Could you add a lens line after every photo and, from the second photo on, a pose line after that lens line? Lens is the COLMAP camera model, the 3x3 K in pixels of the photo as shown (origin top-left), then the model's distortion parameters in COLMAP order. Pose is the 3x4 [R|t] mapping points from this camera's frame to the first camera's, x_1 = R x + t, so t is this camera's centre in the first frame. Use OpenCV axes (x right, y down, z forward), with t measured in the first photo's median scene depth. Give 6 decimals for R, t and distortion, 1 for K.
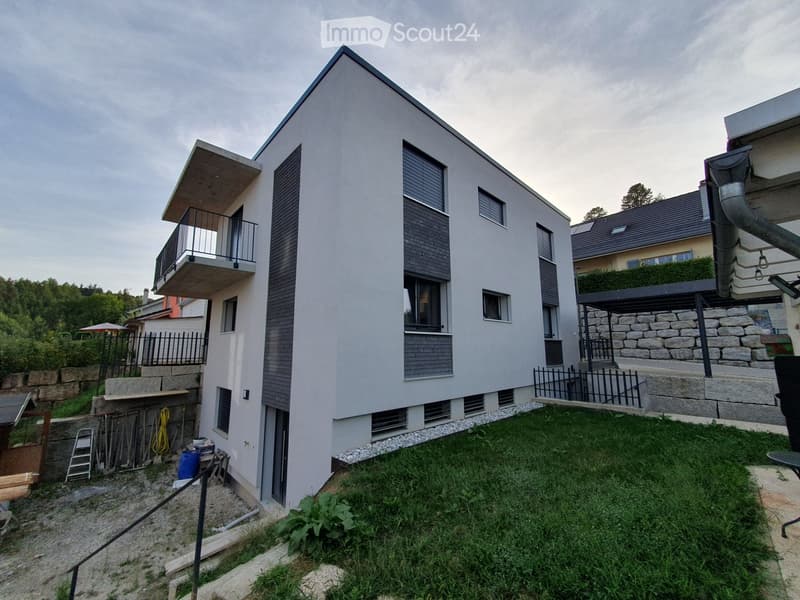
lens RADIAL K [[323.4, 0, 400.1], [0, 323.4, 305.5], [0, 0, 1]] dist [0.006842, -0.000031]
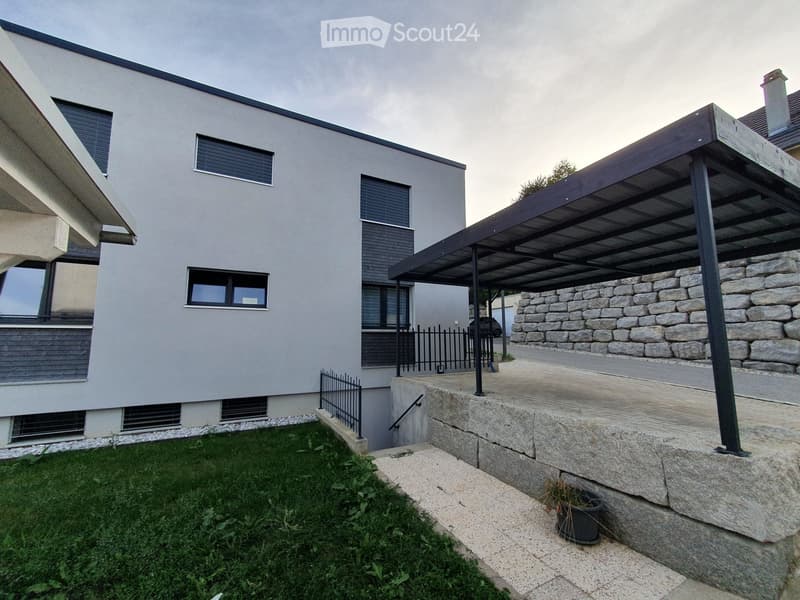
lens RADIAL K [[323.4, 0, 402.2], [0, 323.4, 300.6], [0, 0, 1]] dist [0.006842, -0.000031]
pose [[0.955811, -0.038723, -0.291421, 0.889591], [0.041446, 0.999136, 0.003176, 0.042296], [0.291046, -0.015114, 0.956590, 0.372347]]
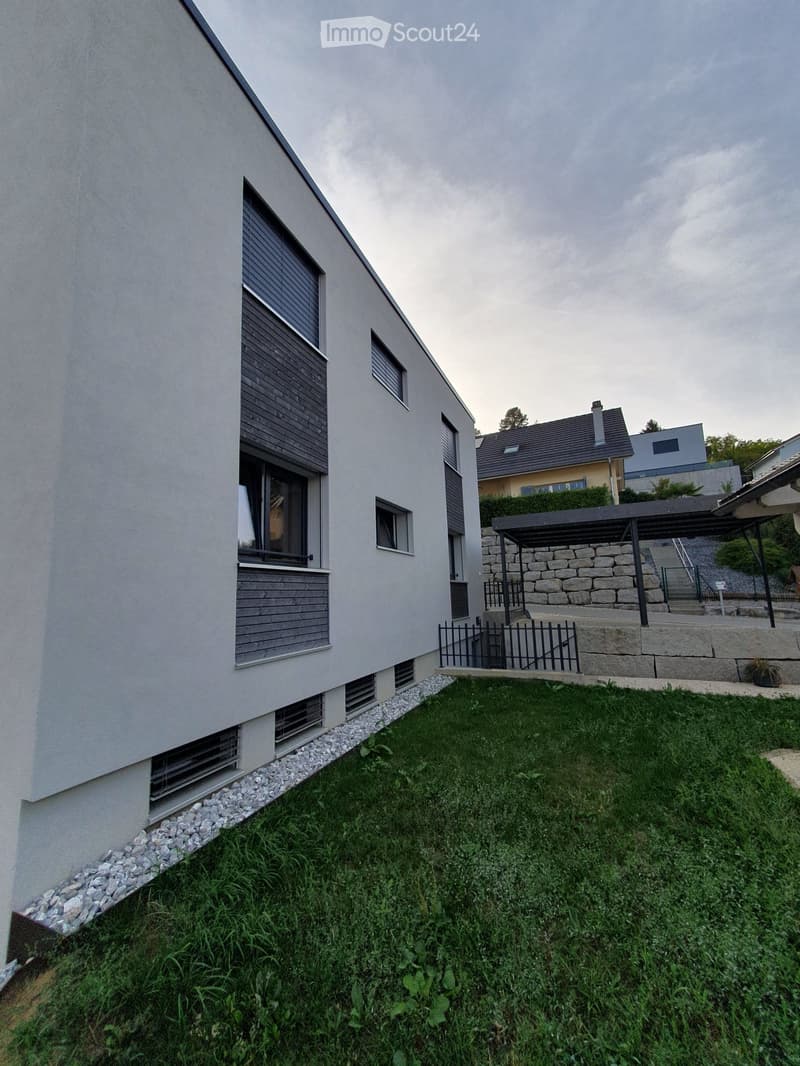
lens RADIAL K [[430.9, 0, 392.2], [0, 430.9, 537.9], [0, 0, 1]] dist [0.006842, -0.000031]
pose [[0.930826, 0.026626, 0.364492, -0.005626], [-0.024046, 0.999643, -0.011616, 0.030922], [-0.364672, 0.002048, 0.931134, 0.225251]]
